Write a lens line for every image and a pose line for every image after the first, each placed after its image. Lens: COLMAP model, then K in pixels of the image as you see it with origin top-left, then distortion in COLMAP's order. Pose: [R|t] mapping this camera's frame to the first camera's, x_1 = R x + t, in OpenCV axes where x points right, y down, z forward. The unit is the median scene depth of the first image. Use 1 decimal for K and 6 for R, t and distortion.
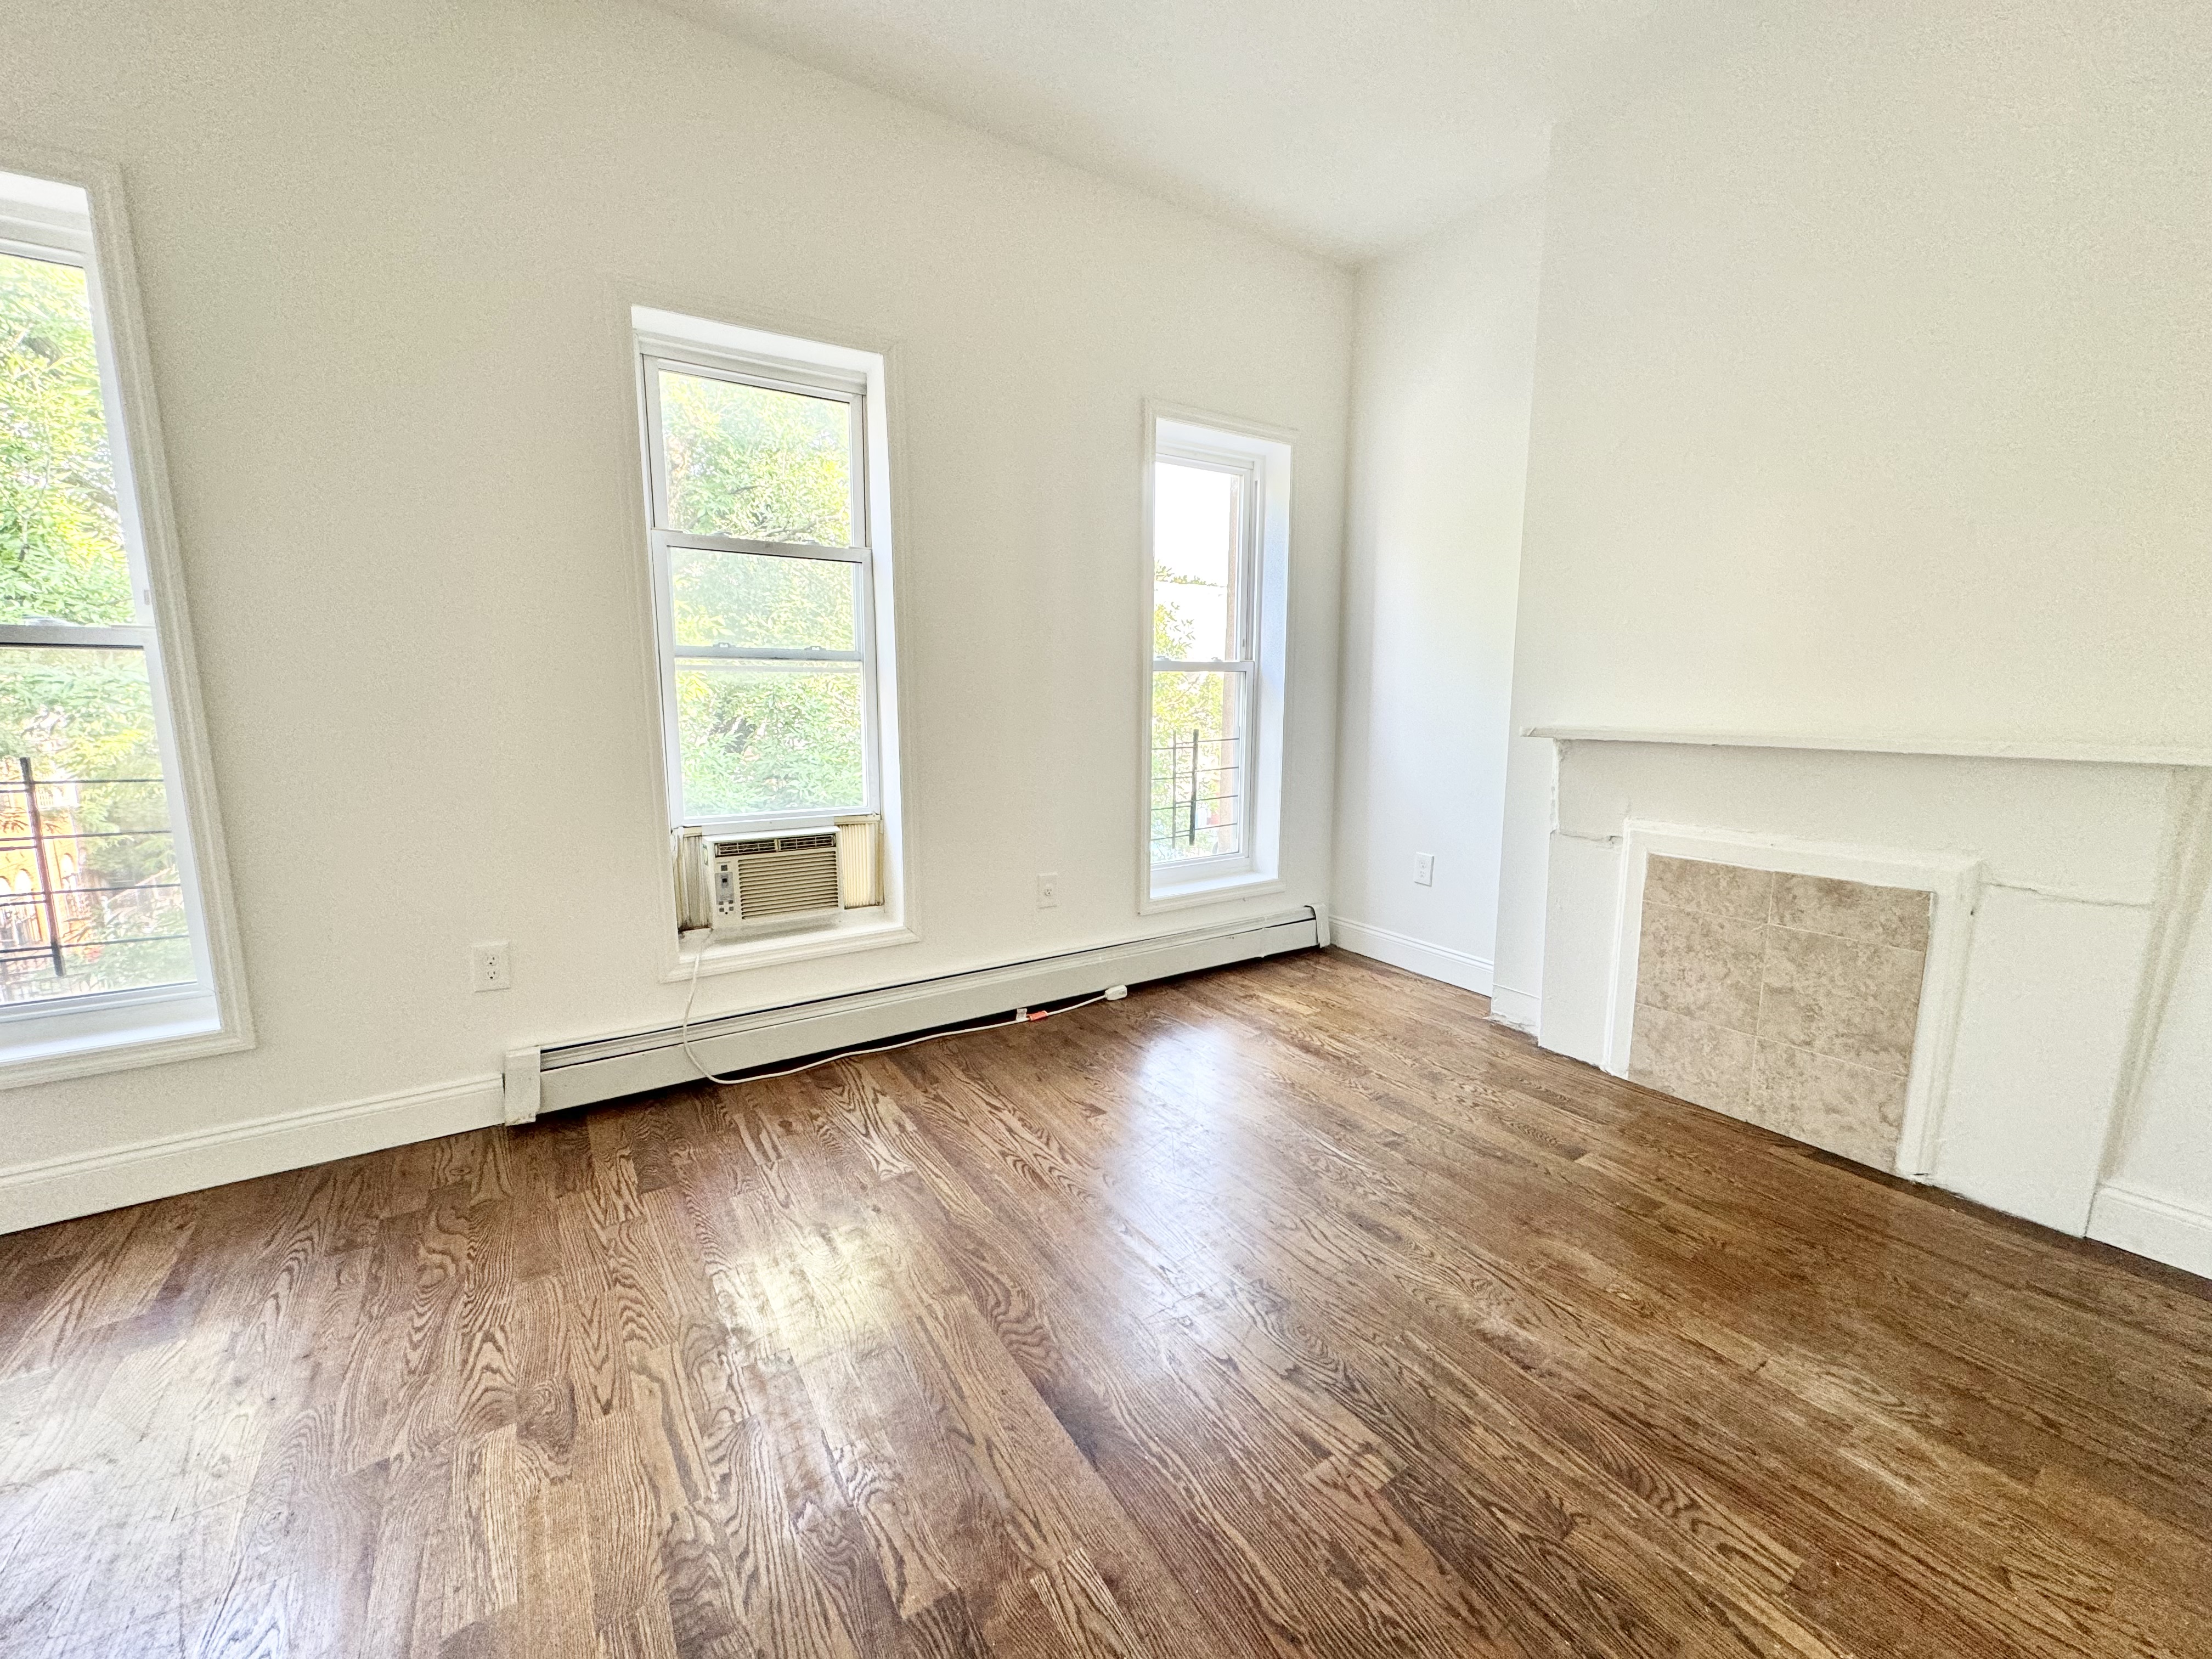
lens RADIAL K [[876.7, 0, 1107.1], [0, 876.7, 818.8], [0, 0, 1]] dist [0.002788, -0.000108]
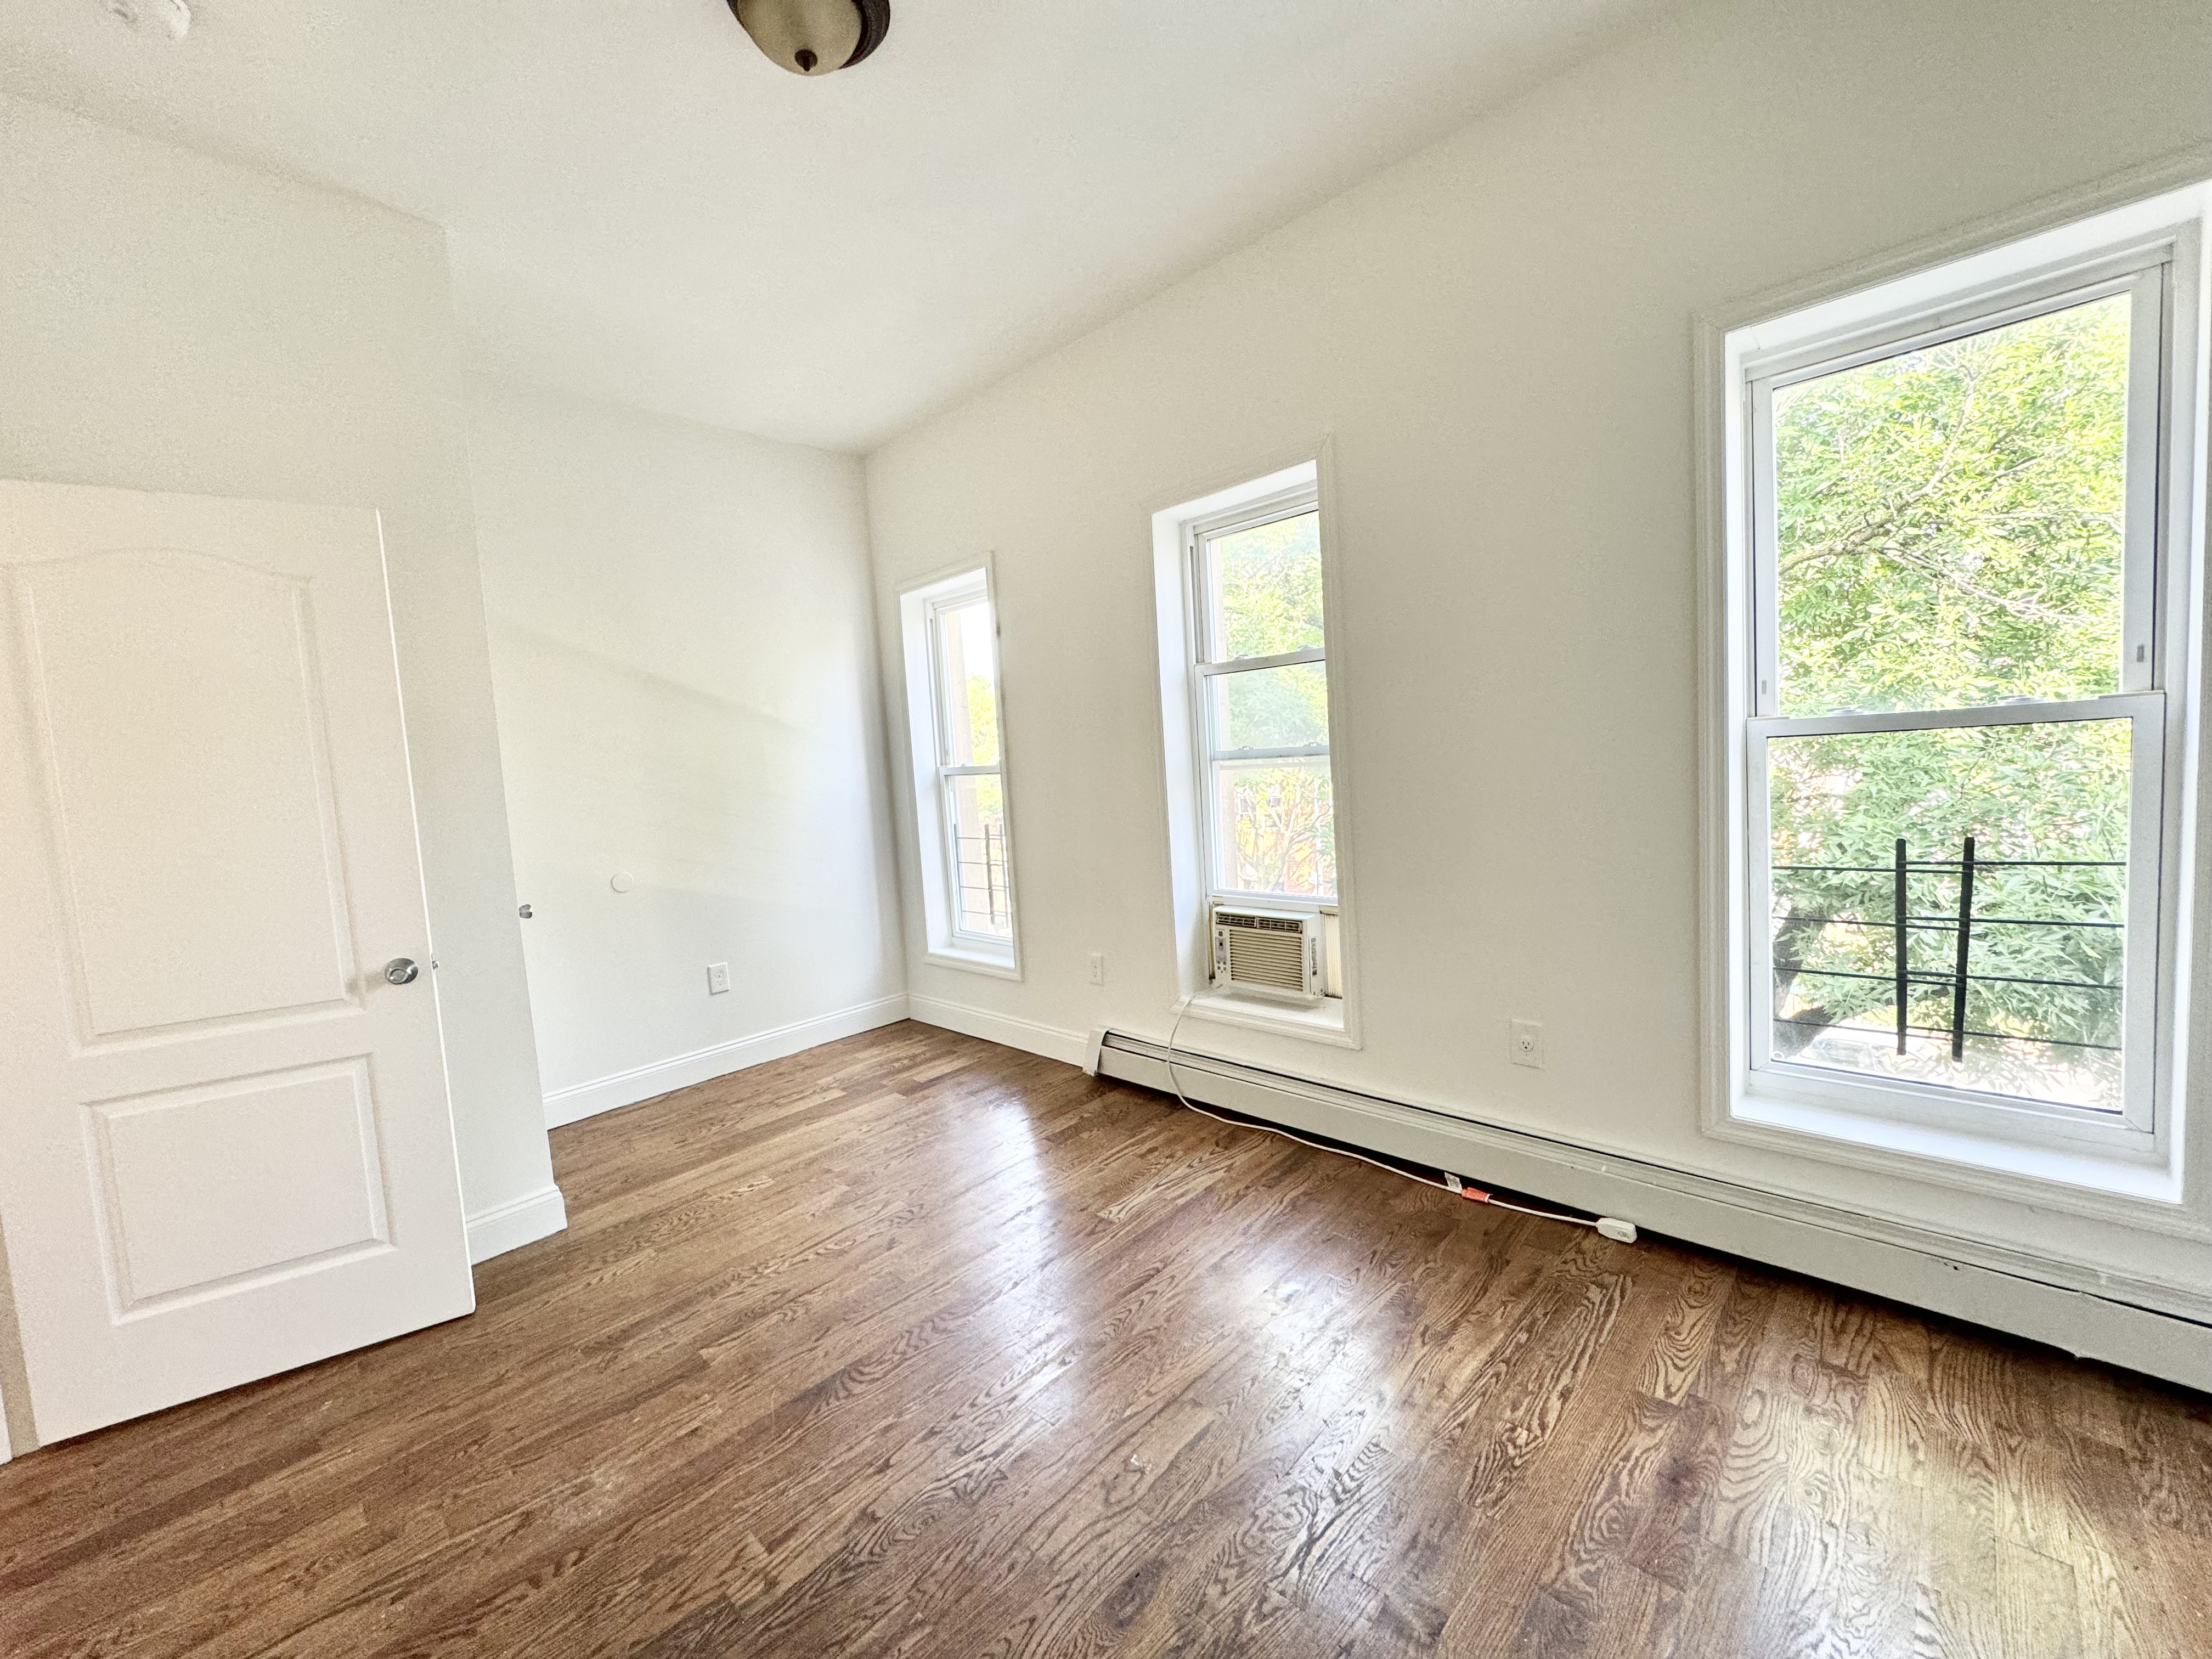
lens RADIAL K [[876.7, 0, 1103.1], [0, 876.7, 823.6], [0, 0, 1]] dist [0.002788, -0.000108]
pose [[0.212732, 0.052552, -0.975696, 0.741930], [-0.076779, 0.996364, 0.036925, -0.135293], [0.974089, 0.067058, 0.215993, 0.605586]]
